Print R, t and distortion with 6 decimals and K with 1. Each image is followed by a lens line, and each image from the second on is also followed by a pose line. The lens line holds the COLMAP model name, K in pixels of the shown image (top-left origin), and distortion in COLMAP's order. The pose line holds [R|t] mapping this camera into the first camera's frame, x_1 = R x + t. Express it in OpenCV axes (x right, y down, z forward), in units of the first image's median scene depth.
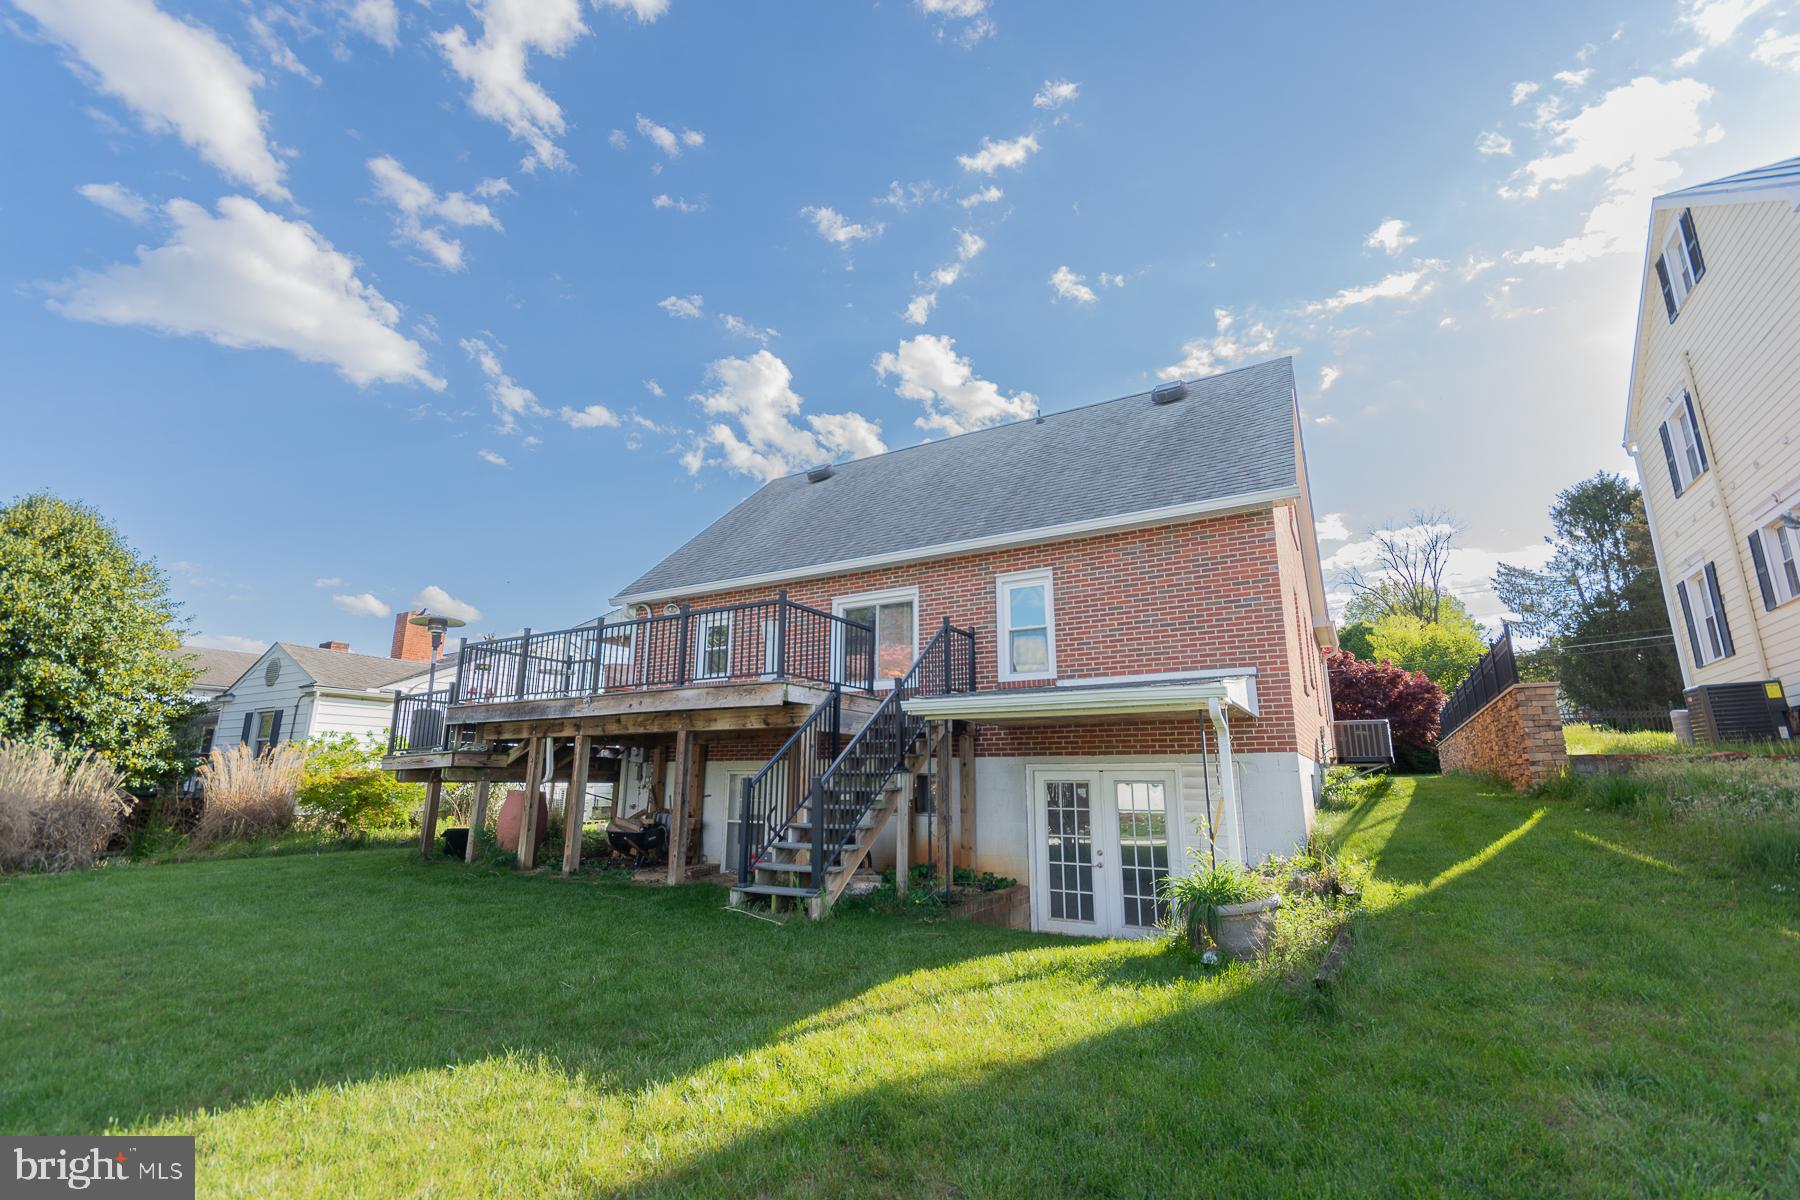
lens RADIAL K [[788.6, 0, 904.7], [0, 788.6, 626.0], [0, 0, 1]] dist [0.020549, -0.000500]
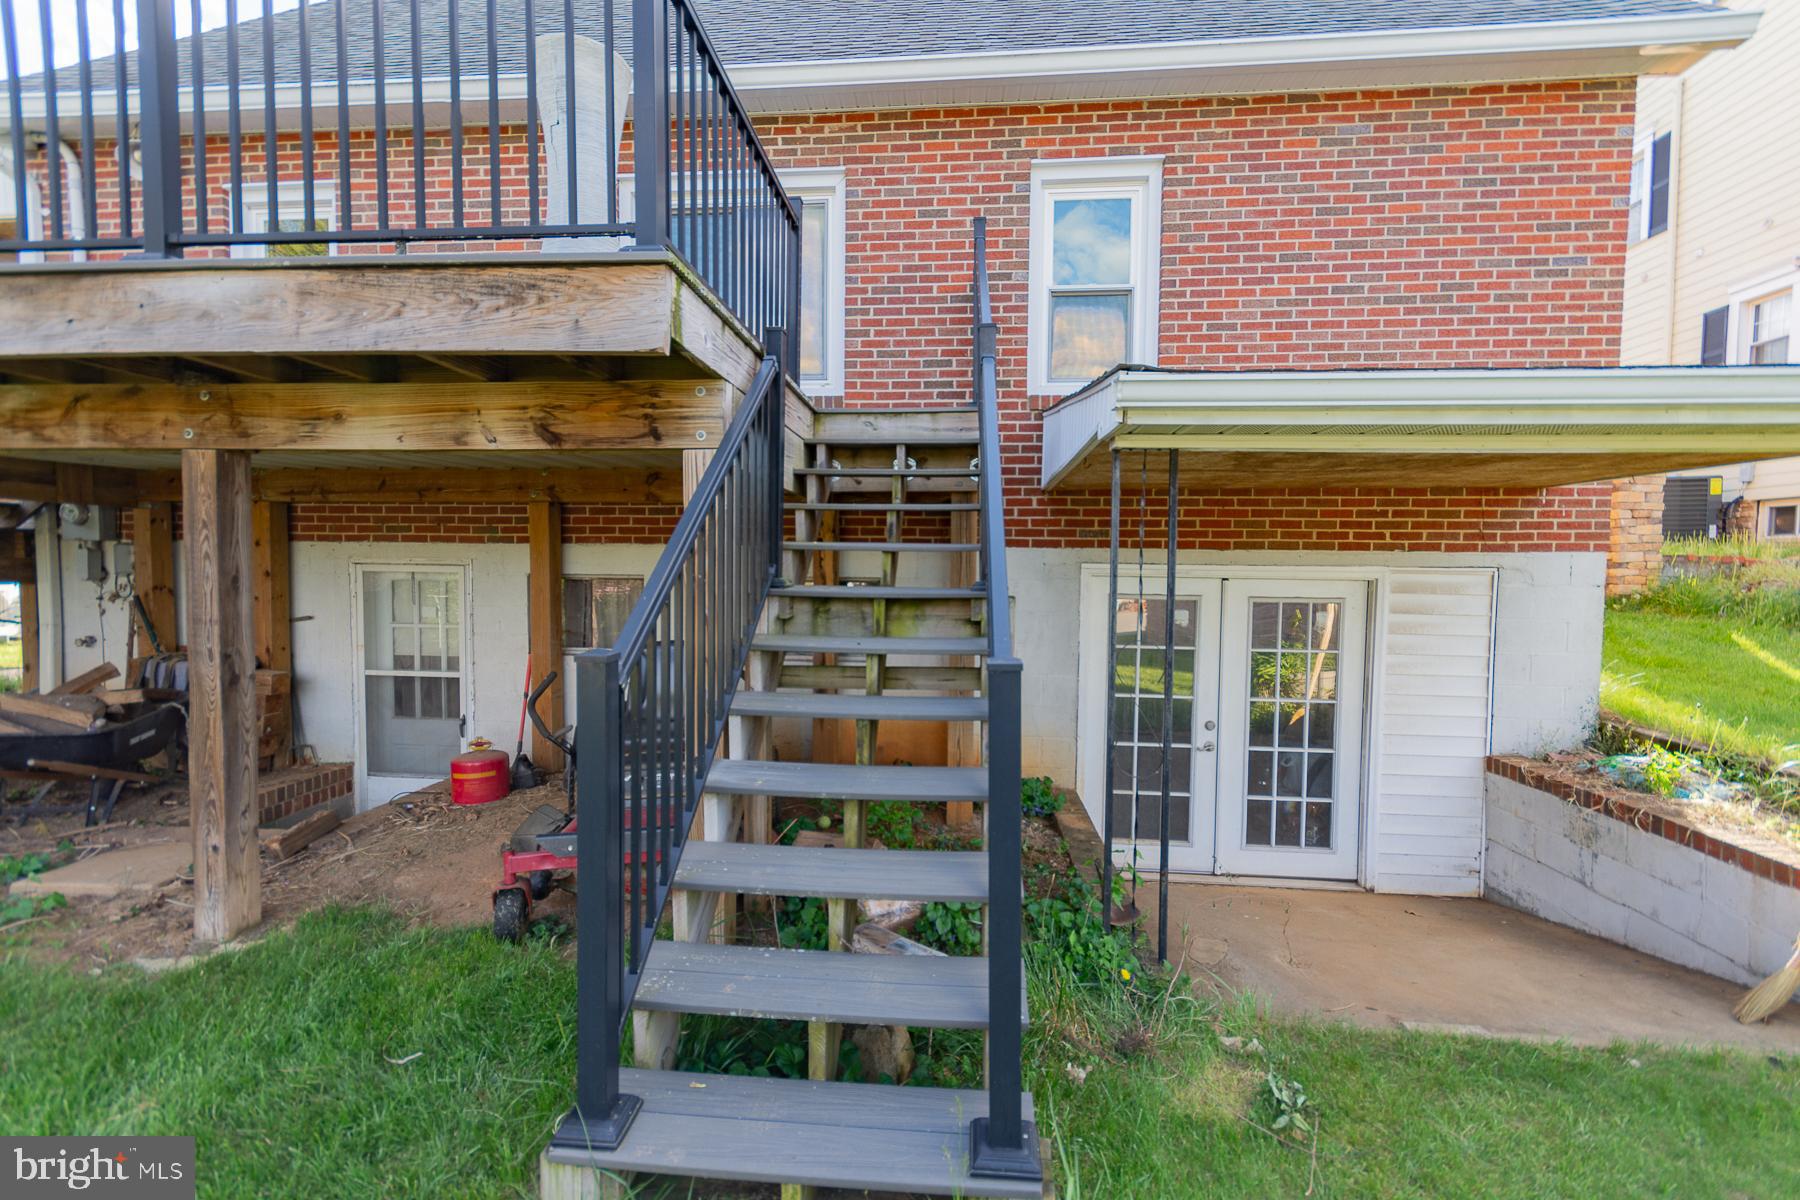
lens RADIAL K [[773.5, 0, 894.8], [0, 773.5, 599.8], [0, 0, 1]] dist [0.001741, 0.000015]
pose [[0.907559, -0.015713, 0.419631, -0.117000], [-0.089994, 0.968804, 0.230910, 0.066996], [-0.410169, -0.247329, 0.877833, 0.434857]]
